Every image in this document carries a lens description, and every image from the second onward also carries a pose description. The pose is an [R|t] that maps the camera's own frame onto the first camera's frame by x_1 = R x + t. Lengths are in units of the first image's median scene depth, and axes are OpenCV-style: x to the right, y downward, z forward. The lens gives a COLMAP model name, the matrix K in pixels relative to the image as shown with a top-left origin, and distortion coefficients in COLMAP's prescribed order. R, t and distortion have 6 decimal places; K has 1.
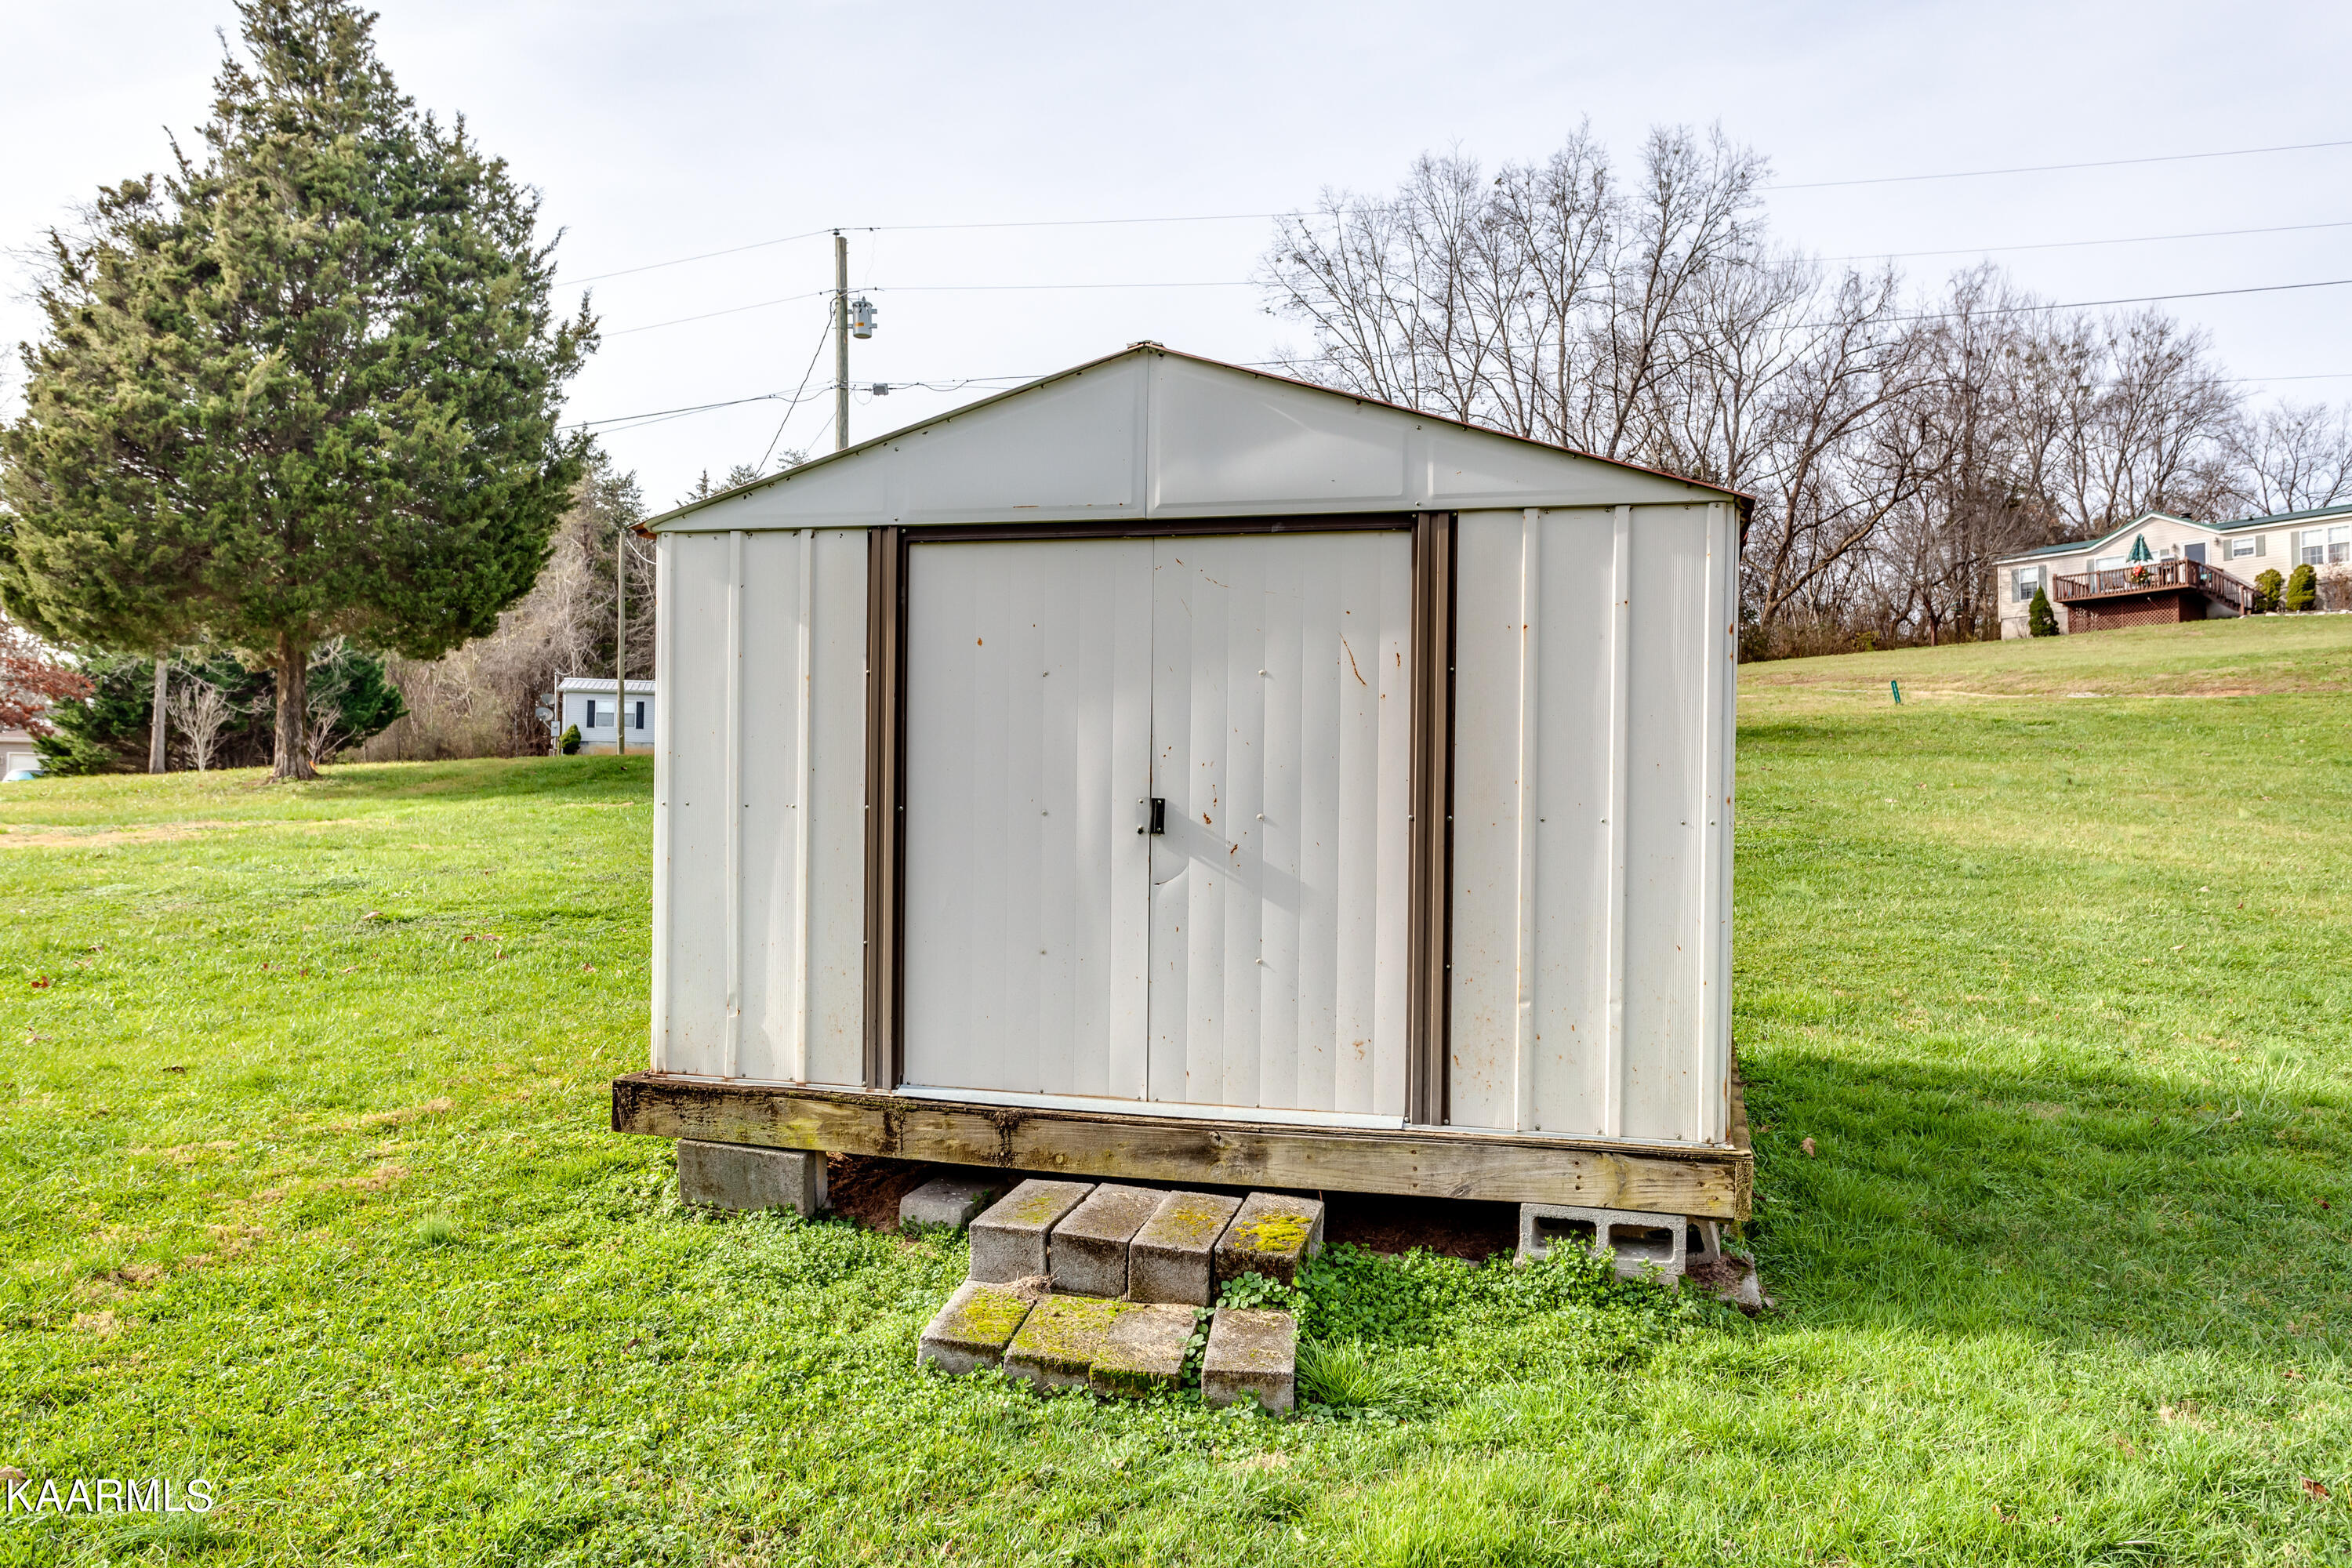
lens RADIAL K [[1737.1, 0, 1186.5], [0, 1737.1, 787.2], [0, 0, 1]] dist [-0.005437, 0.001021]
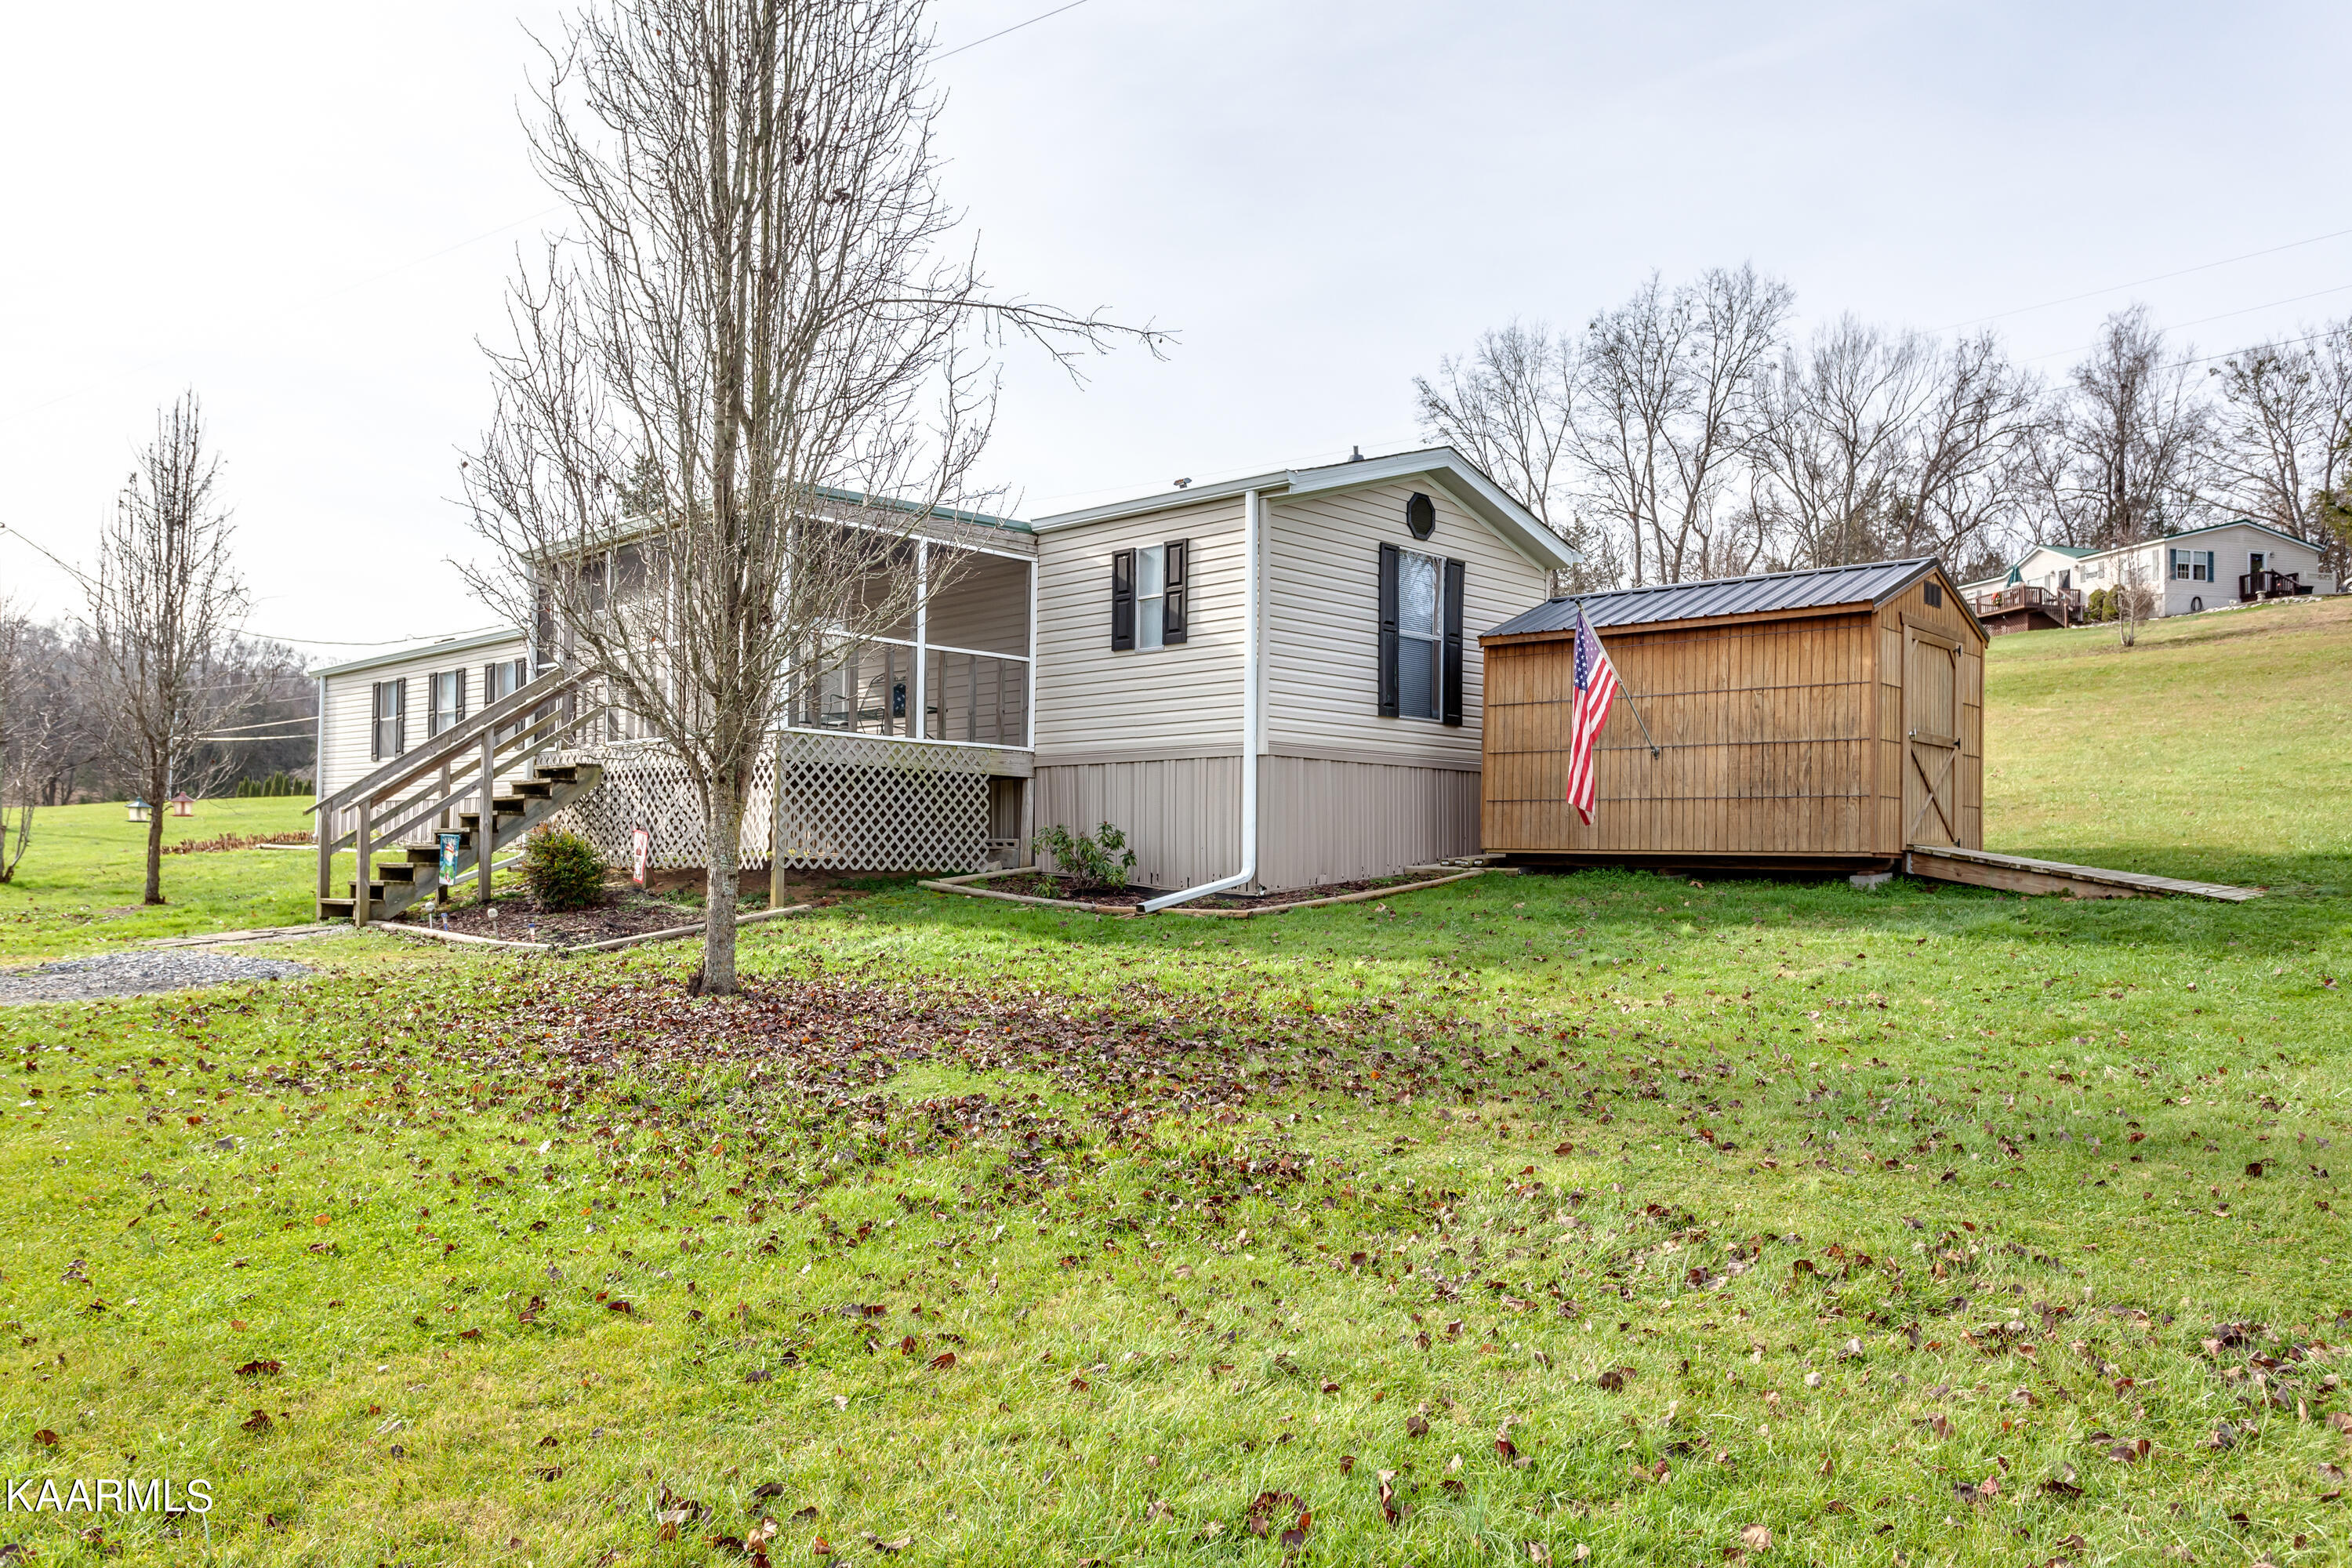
lens RADIAL K [[1636.7, 0, 1178.5], [0, 1636.7, 795.5], [0, 0, 1]] dist [-0.004878, 0.004907]
pose [[0.913380, -0.016367, -0.406778, 0.406835], [0.016805, 0.999856, -0.002497, 0.014887], [0.406760, -0.004555, 0.913524, -0.304835]]
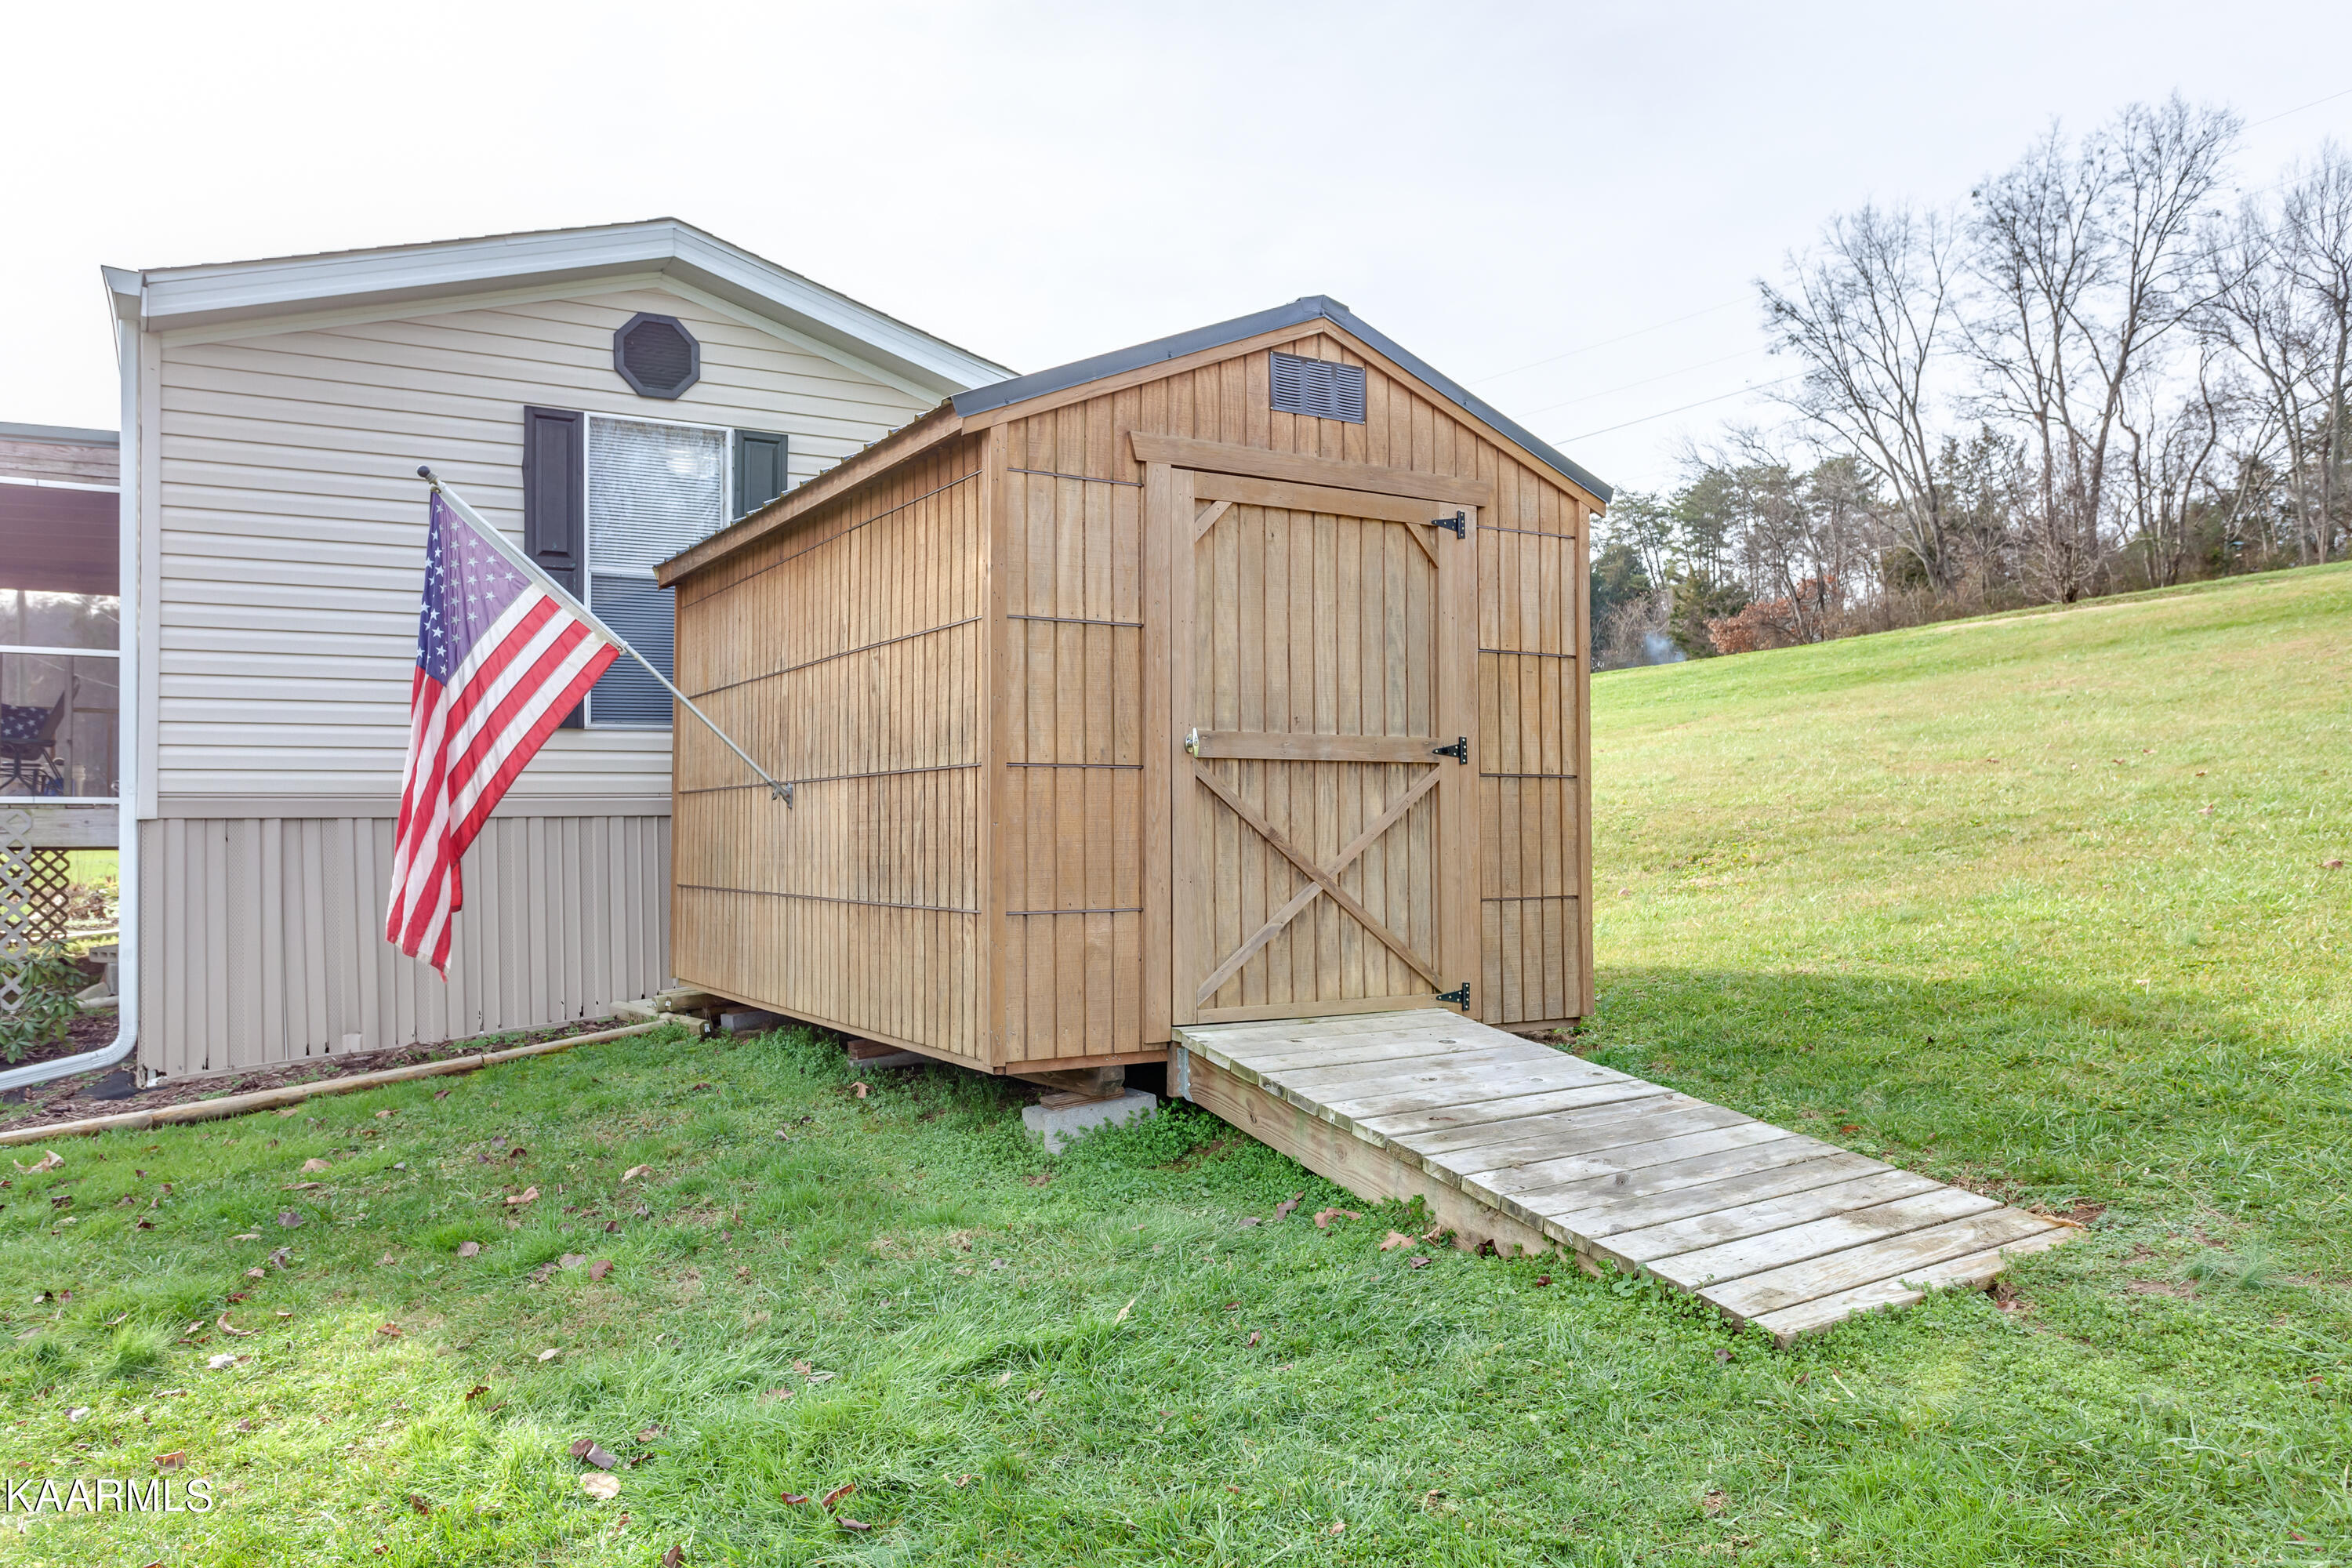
lens RADIAL K [[1636.7, 0, 1178.5], [0, 1636.7, 795.5], [0, 0, 1]] dist [-0.004878, 0.004907]
pose [[0.774795, -0.033611, -0.631318, 0.447716], [0.048893, 0.998781, 0.006831, 0.011138], [0.630319, -0.036159, 0.775494, -0.175280]]
